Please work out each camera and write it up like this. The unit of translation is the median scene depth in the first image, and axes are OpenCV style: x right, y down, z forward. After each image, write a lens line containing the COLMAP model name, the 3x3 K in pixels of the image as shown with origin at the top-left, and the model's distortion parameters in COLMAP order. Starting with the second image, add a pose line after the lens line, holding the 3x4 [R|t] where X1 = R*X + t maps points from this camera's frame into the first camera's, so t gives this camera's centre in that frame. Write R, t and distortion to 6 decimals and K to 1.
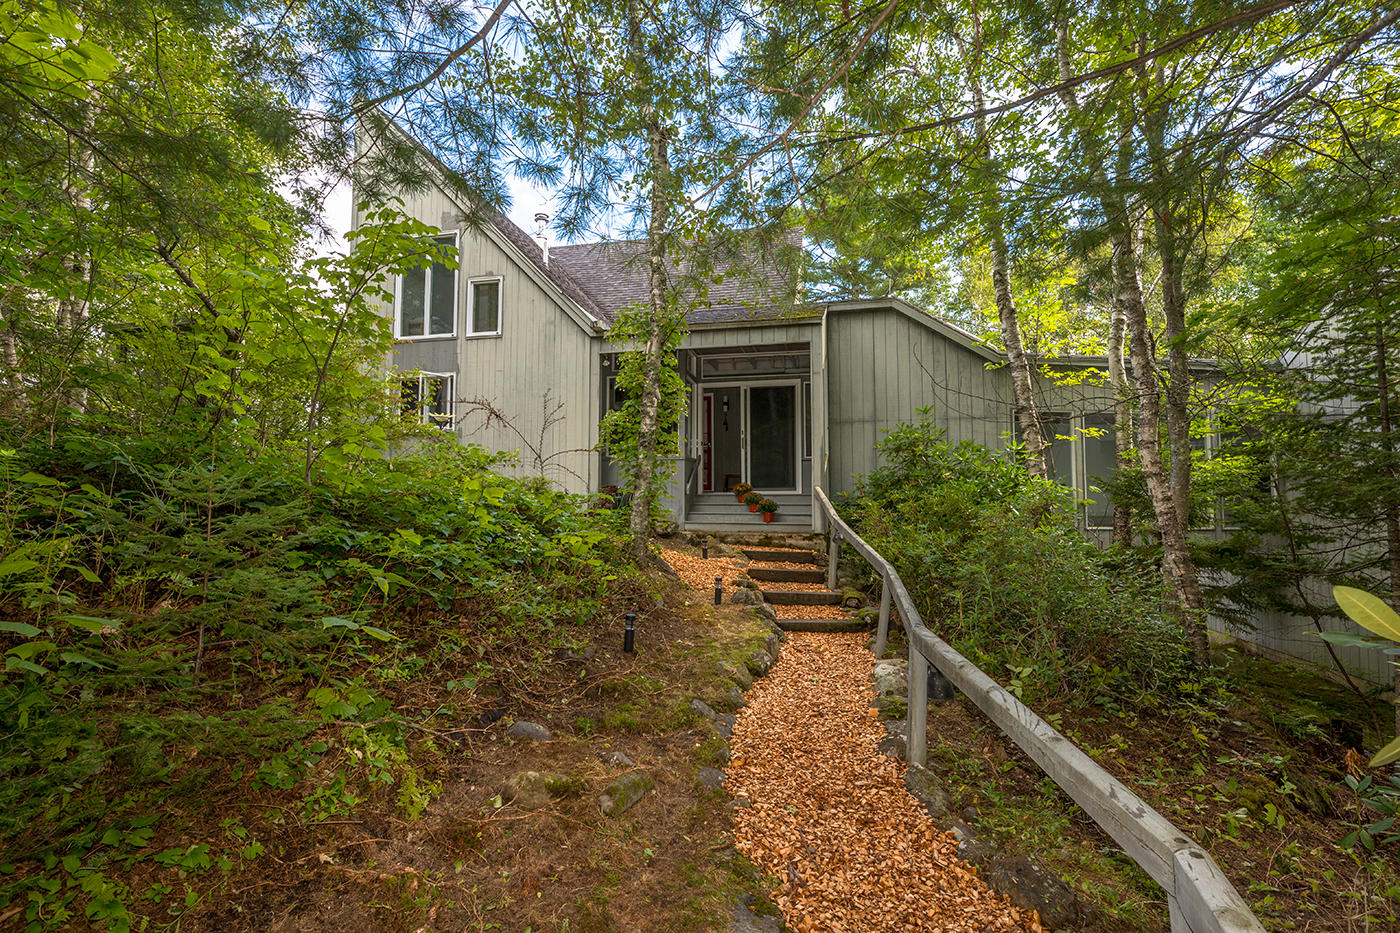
lens RADIAL K [[671.9, 0, 698.3], [0, 671.9, 466.0], [0, 0, 1]] dist [0.001660, 0.000189]
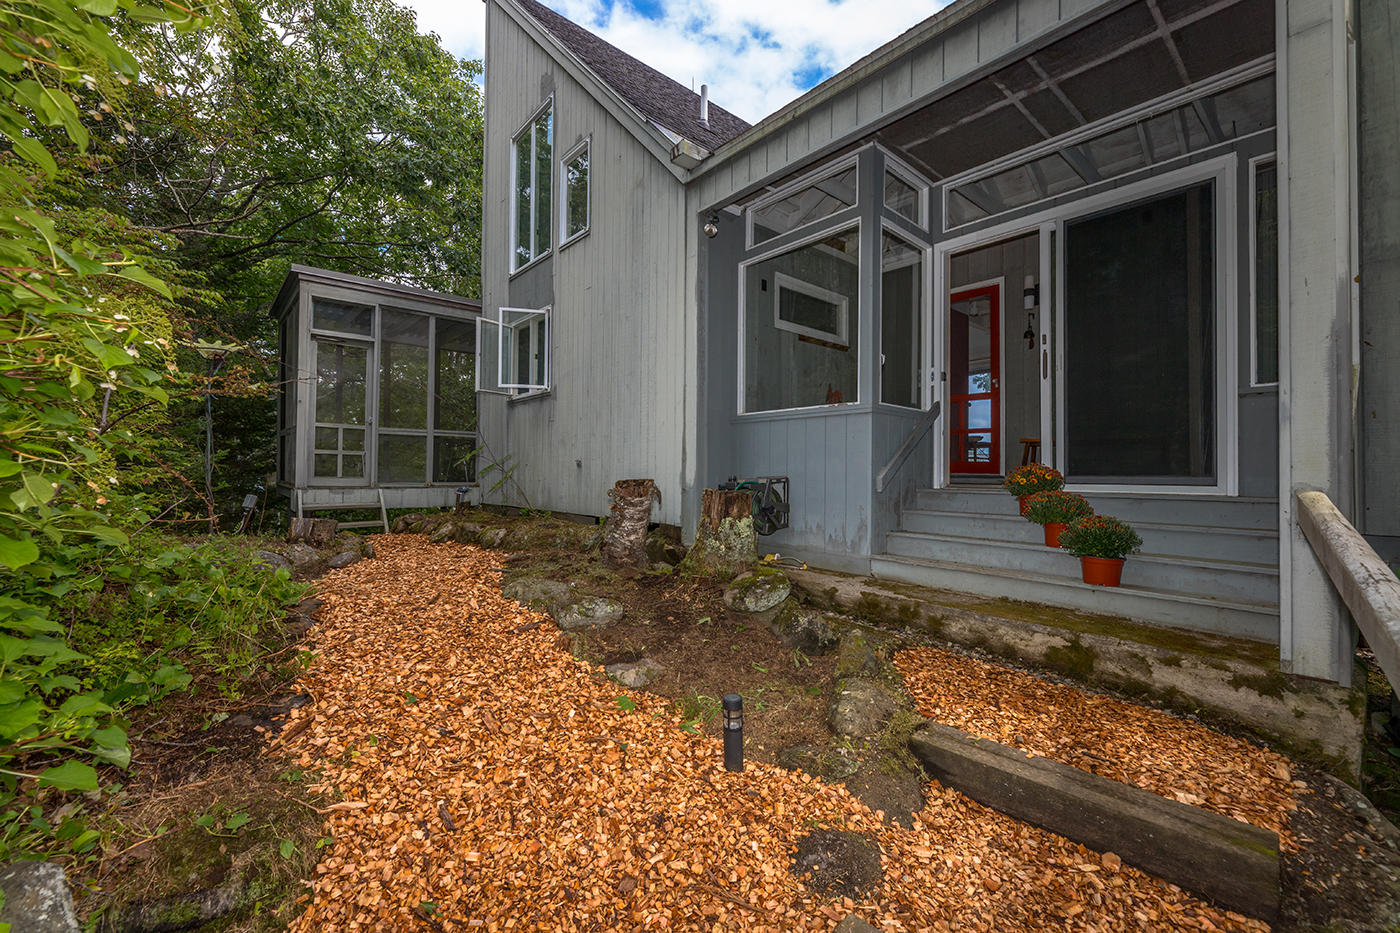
lens RADIAL K [[572.2, 0, 704.6], [0, 572.2, 467.6], [0, 0, 1]] dist [-0.002443, -0.000175]
pose [[0.812481, -0.001028, -0.582987, 0.103345], [0.036730, 0.998102, 0.049429, 0.003079], [0.581830, -0.061574, 0.810977, 0.612784]]
